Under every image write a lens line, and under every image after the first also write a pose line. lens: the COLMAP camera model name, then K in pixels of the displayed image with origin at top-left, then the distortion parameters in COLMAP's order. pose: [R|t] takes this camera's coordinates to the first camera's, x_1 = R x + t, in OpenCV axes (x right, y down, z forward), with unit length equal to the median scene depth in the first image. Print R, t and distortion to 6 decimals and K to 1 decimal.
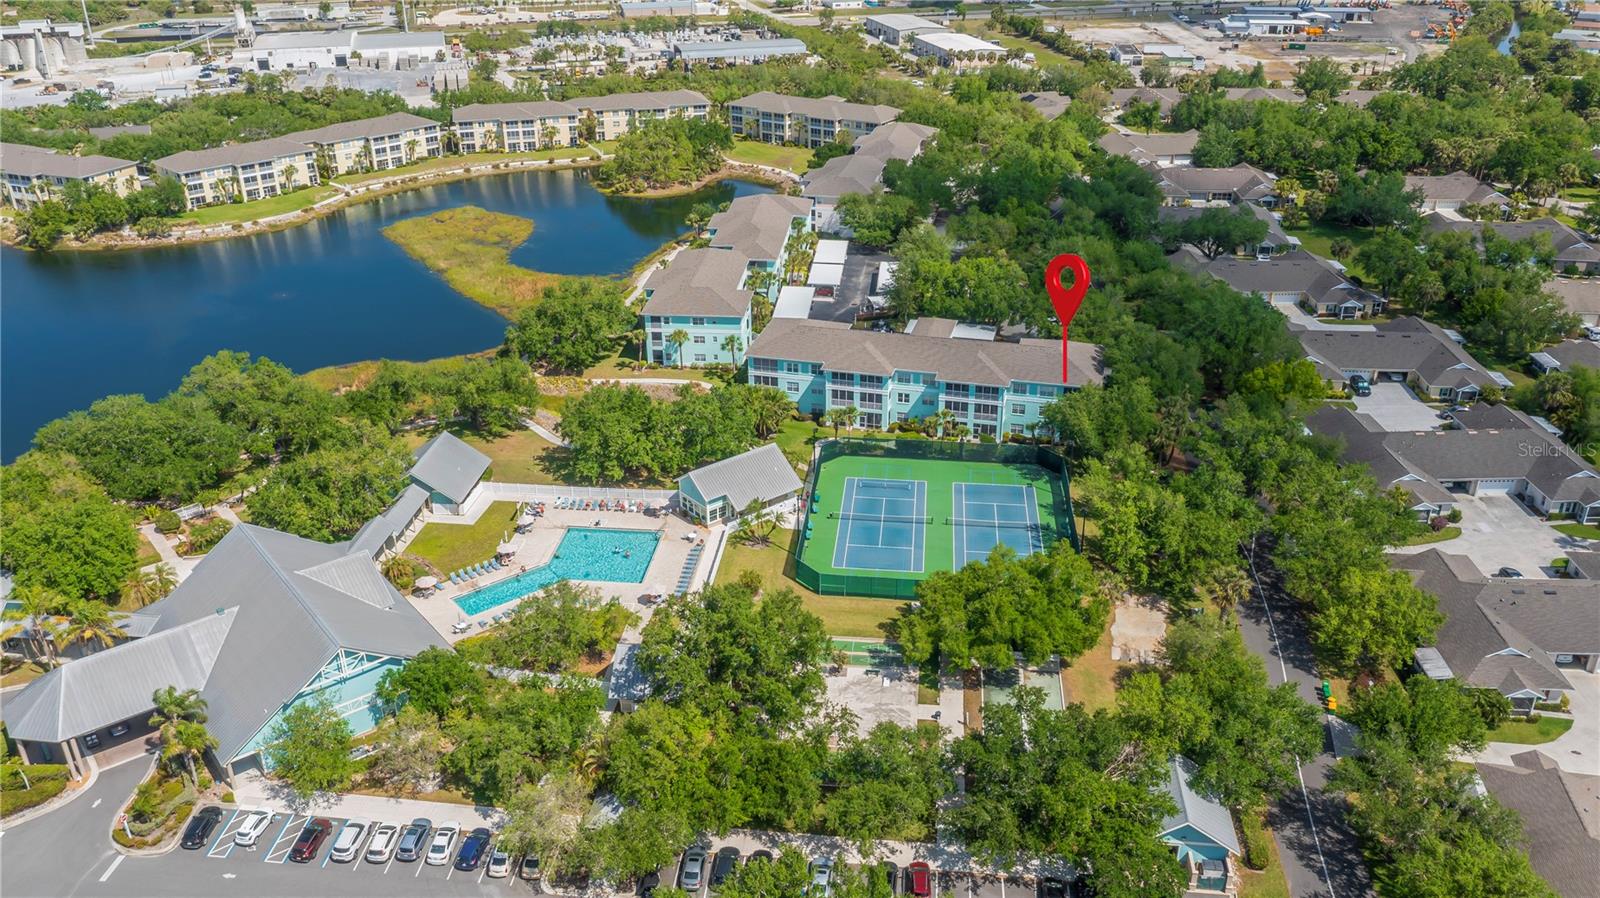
lens RADIAL K [[1256.2, 0, 799.4], [0, 1256.2, 451.1], [0, 0, 1]] dist [-0.015240, 0.001241]
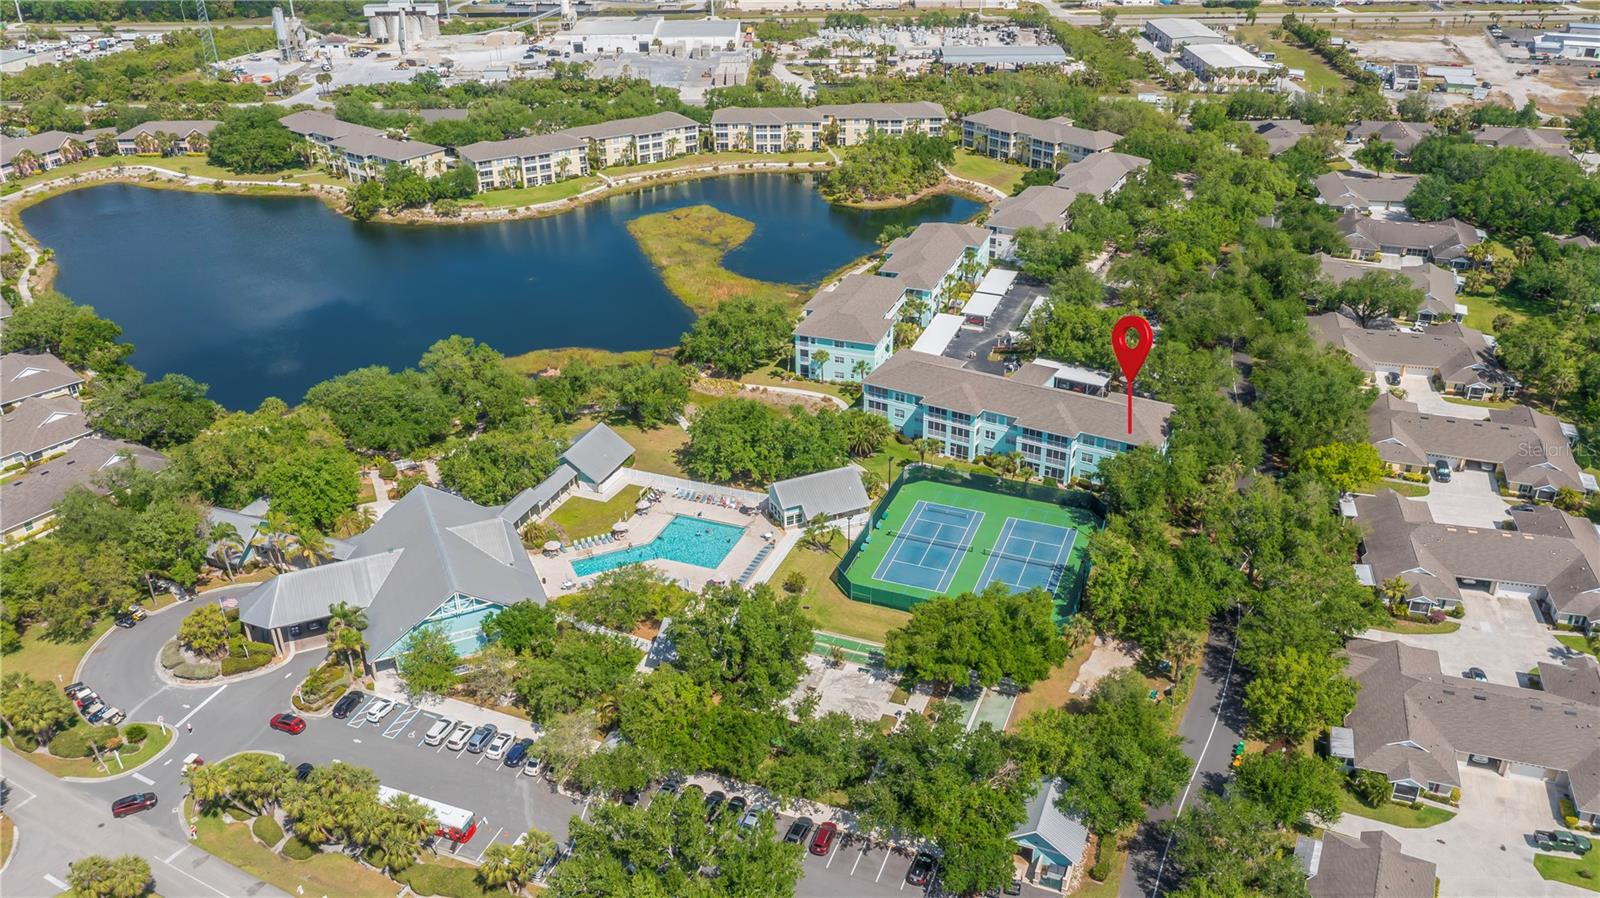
lens RADIAL K [[1256.2, 0, 800.7], [0, 1256.2, 447.2], [0, 0, 1]] dist [-0.015240, 0.001241]
pose [[0.965030, 0.118622, -0.233763, 0.199352], [-0.110888, 0.992768, 0.046001, -0.069919], [0.237529, -0.018471, 0.971205, -0.159644]]
